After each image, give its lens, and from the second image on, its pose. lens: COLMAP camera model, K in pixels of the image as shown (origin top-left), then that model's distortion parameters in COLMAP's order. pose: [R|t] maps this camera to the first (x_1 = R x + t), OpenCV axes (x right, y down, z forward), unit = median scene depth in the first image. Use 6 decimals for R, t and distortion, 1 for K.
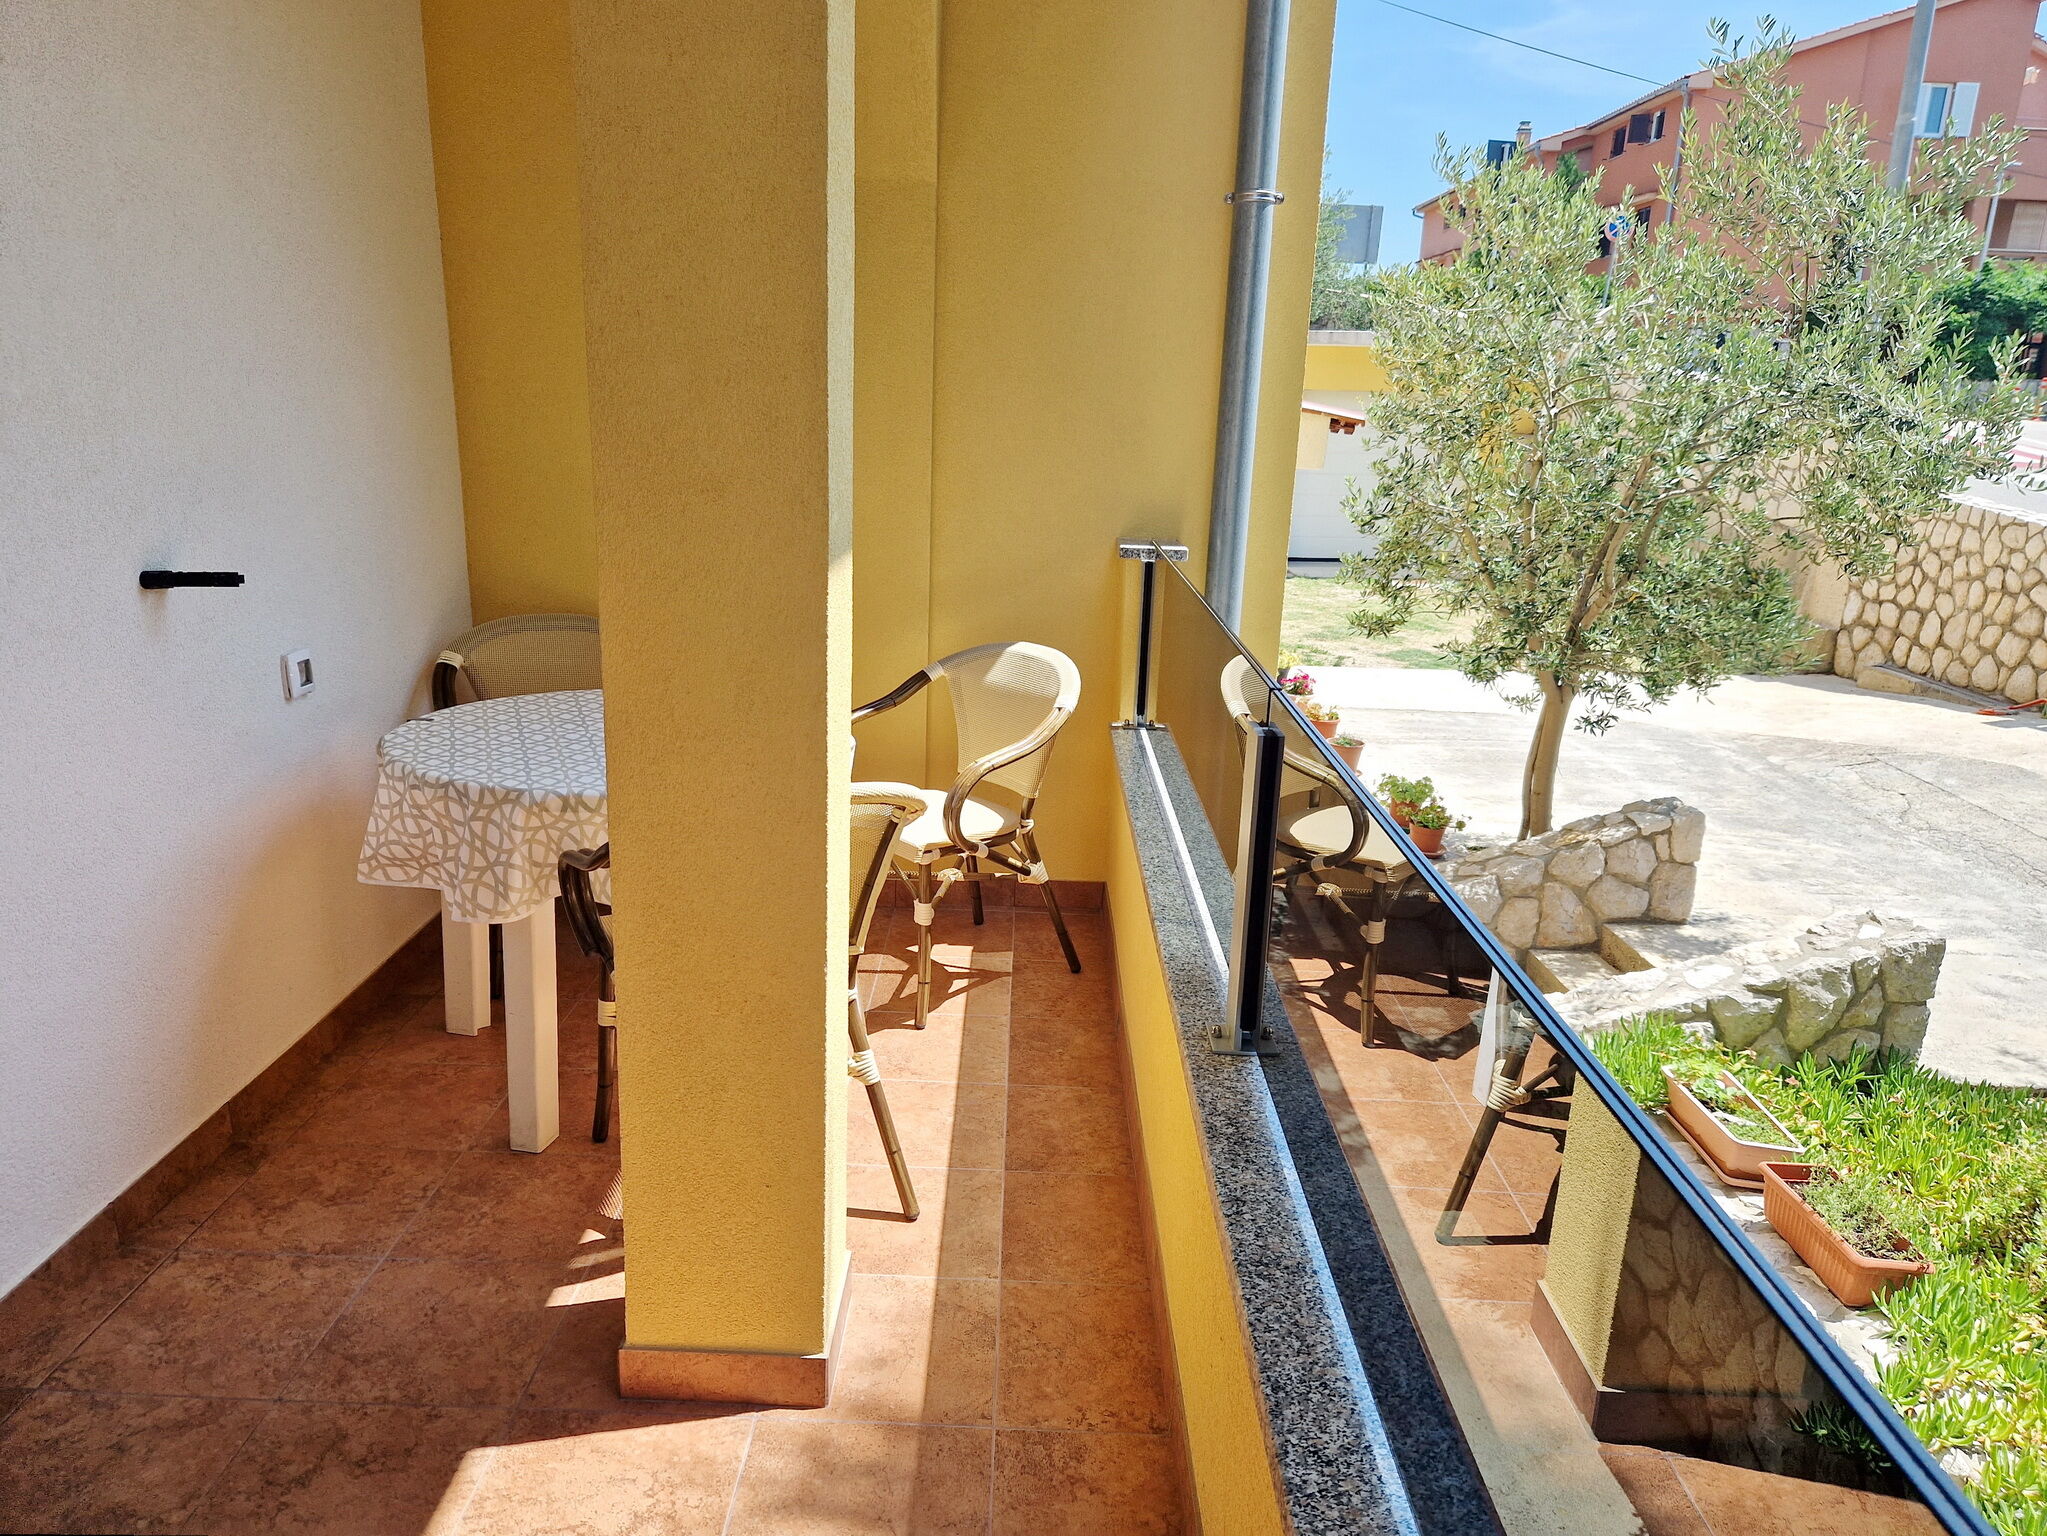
lens RADIAL K [[1386.7, 0, 967.9], [0, 1386.7, 864.0], [0, 0, 1]] dist [0.047811, -0.041397]
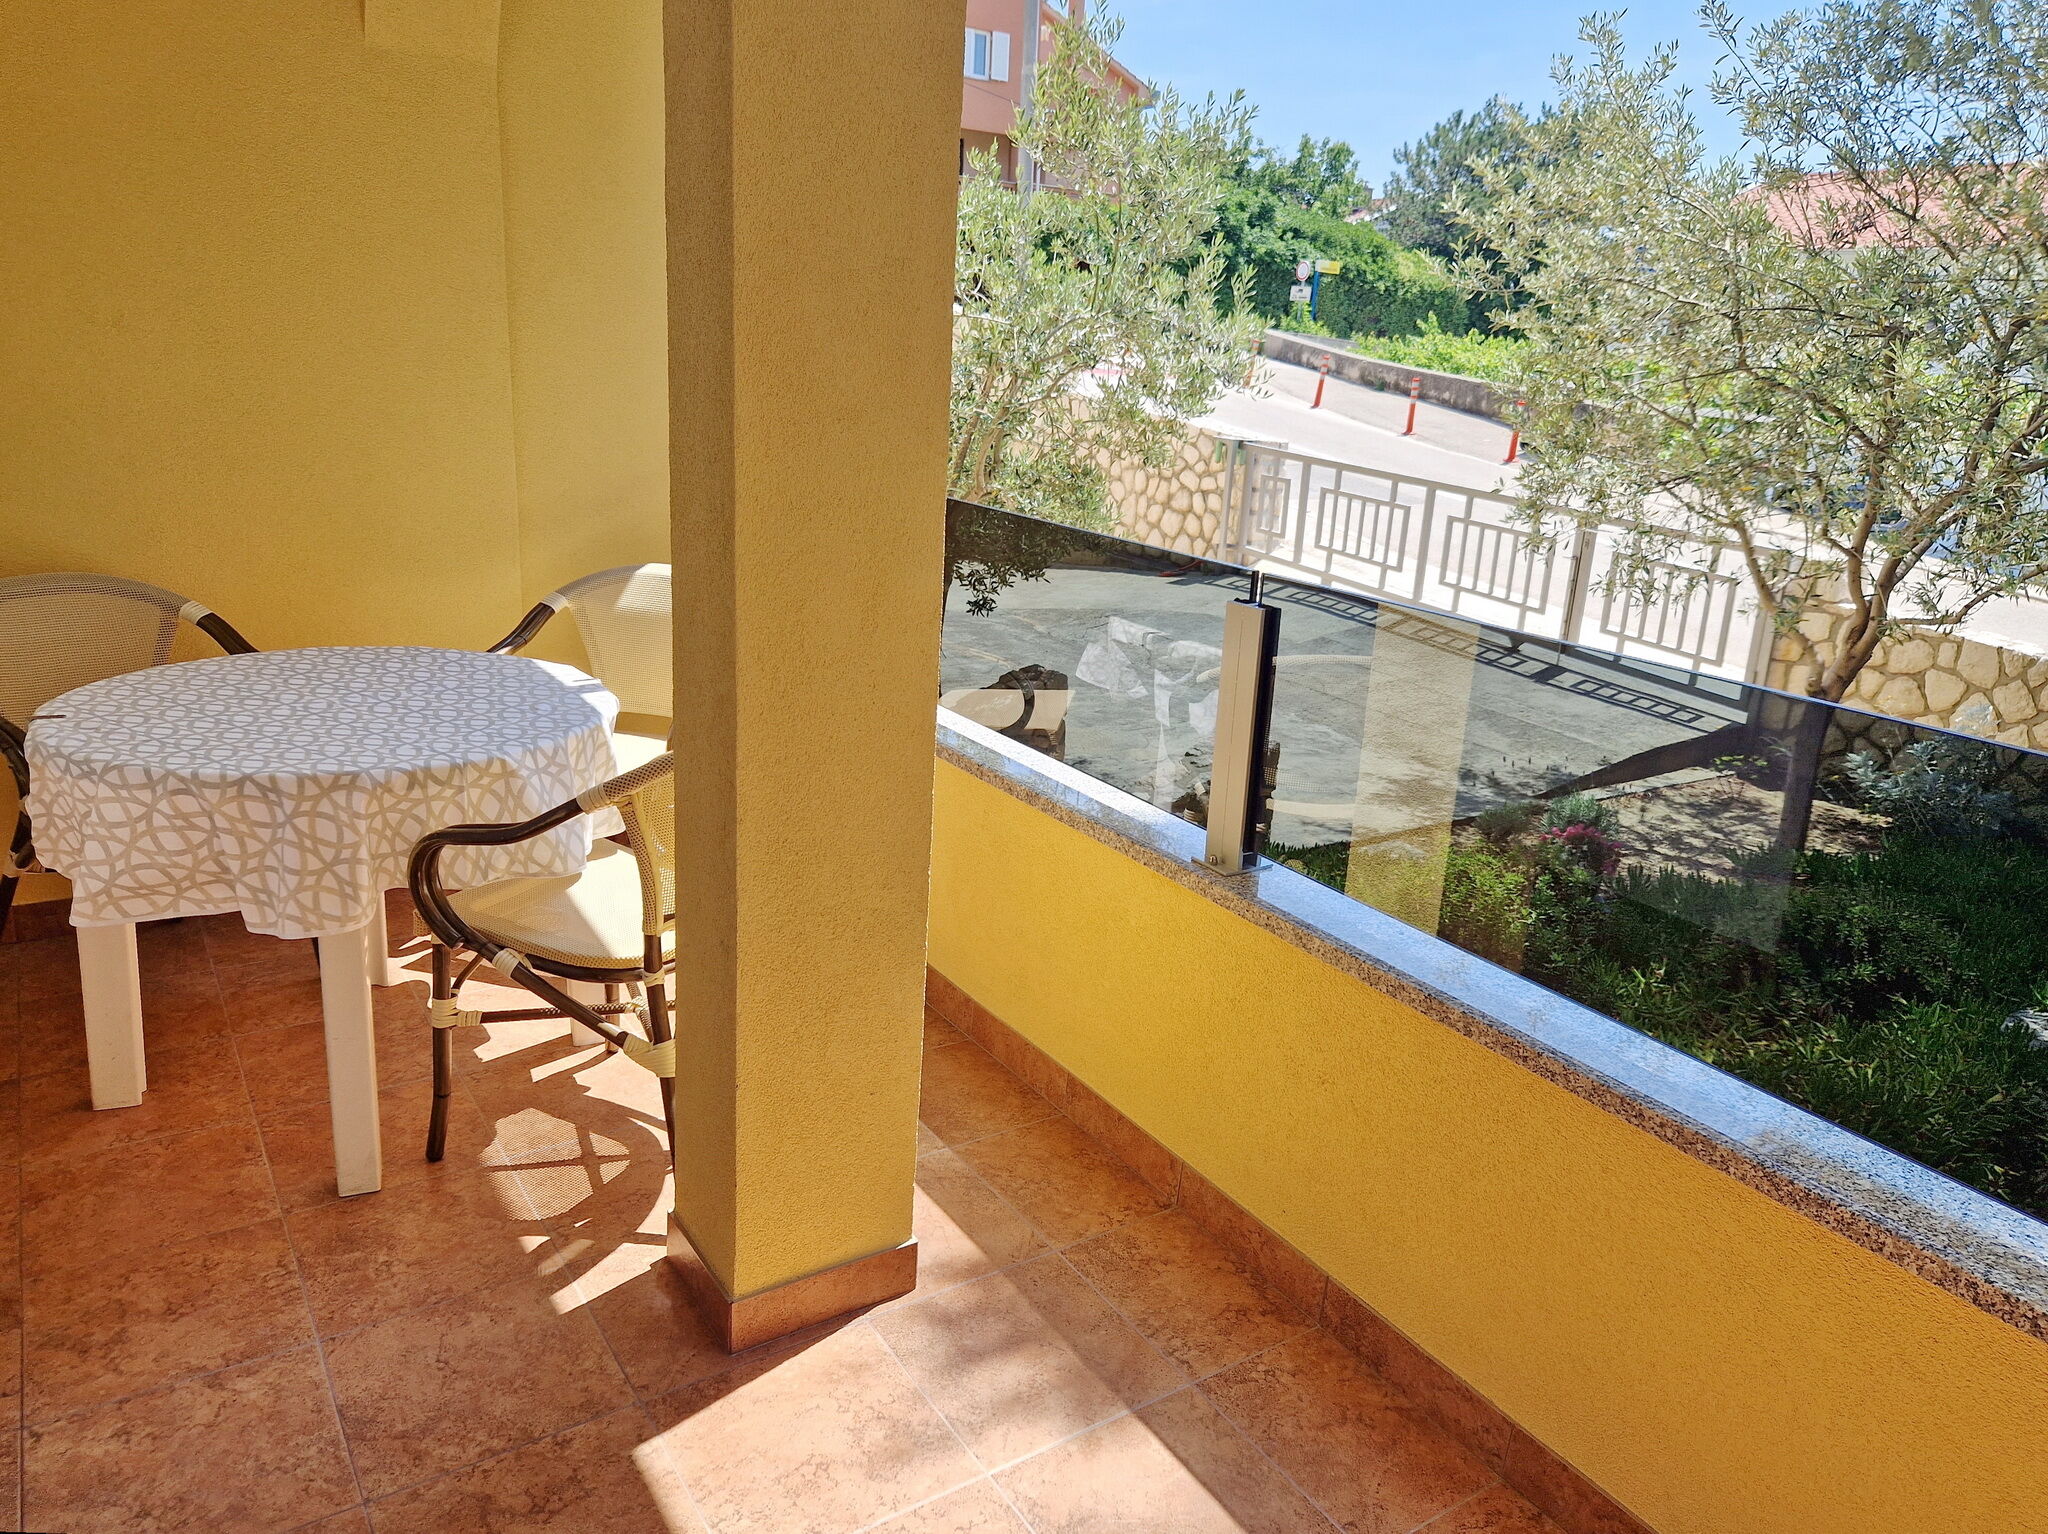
lens RADIAL K [[1387.4, 0, 1064.4], [0, 1387.4, 847.2], [0, 0, 1]] dist [0.047811, -0.041397]
pose [[0.824250, -0.186169, 0.534746, -0.420169], [0.158954, 0.982505, 0.097044, -0.021380], [-0.543457, 0.005012, 0.839422, 0.038090]]
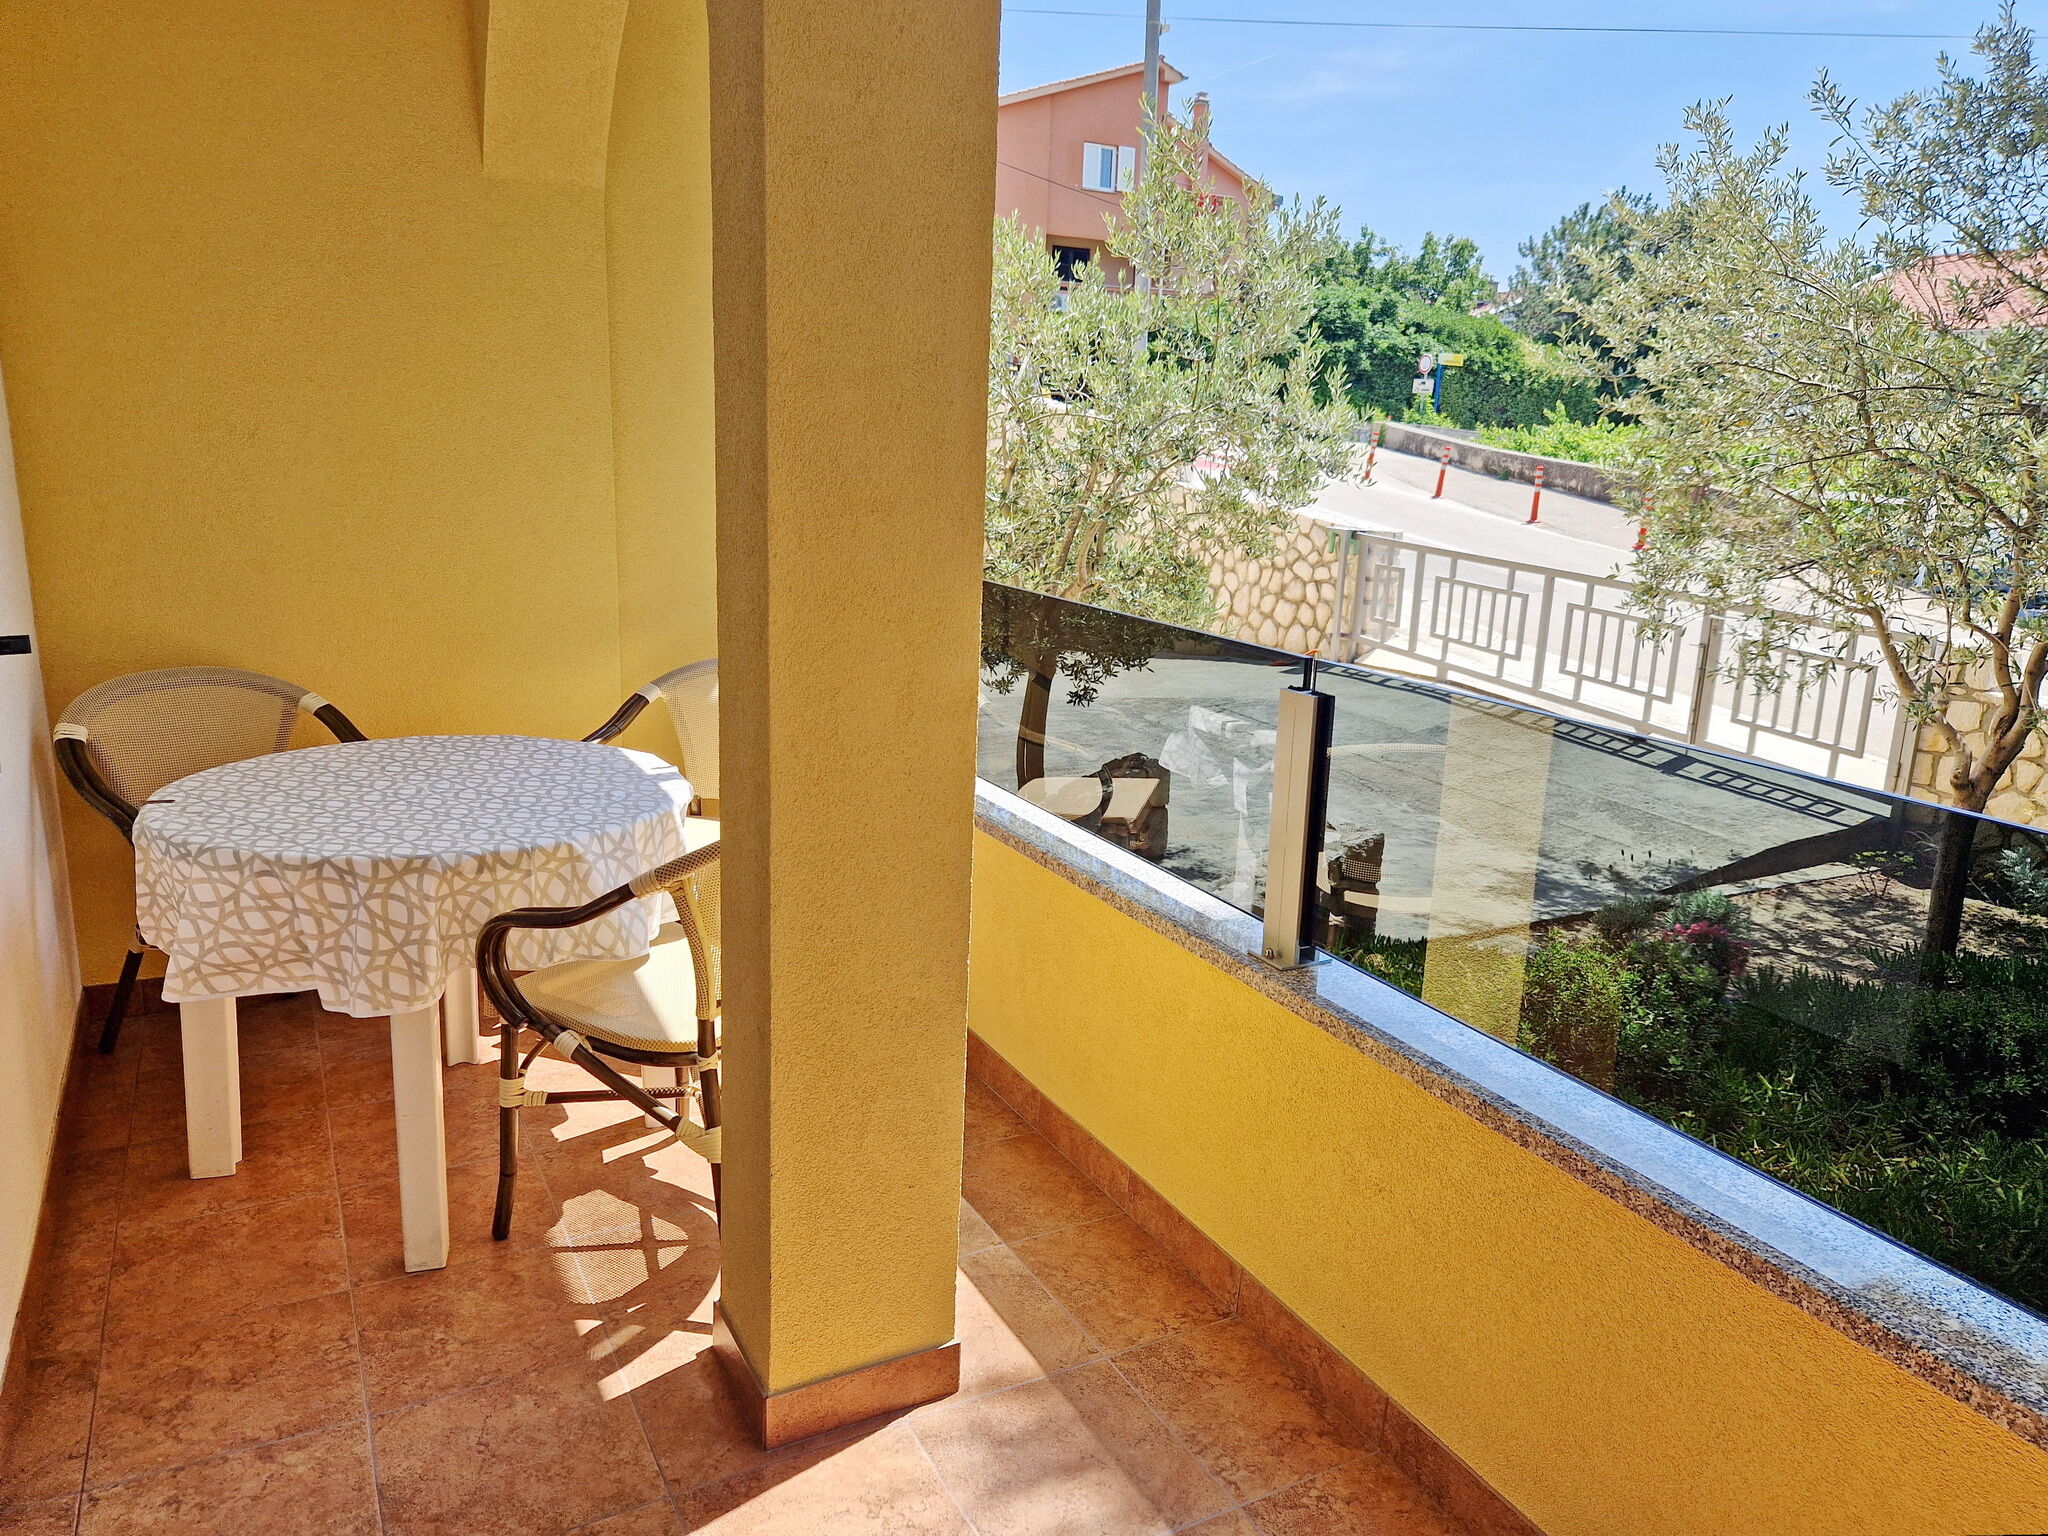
lens RADIAL K [[1387.4, 0, 1051.2], [0, 1387.4, 853.8], [0, 0, 1]] dist [0.047811, -0.041397]
pose [[0.872744, -0.146975, 0.465527, -0.378863], [0.153170, 0.987890, 0.024739, -0.015176], [-0.463526, 0.049714, 0.884688, 0.027900]]
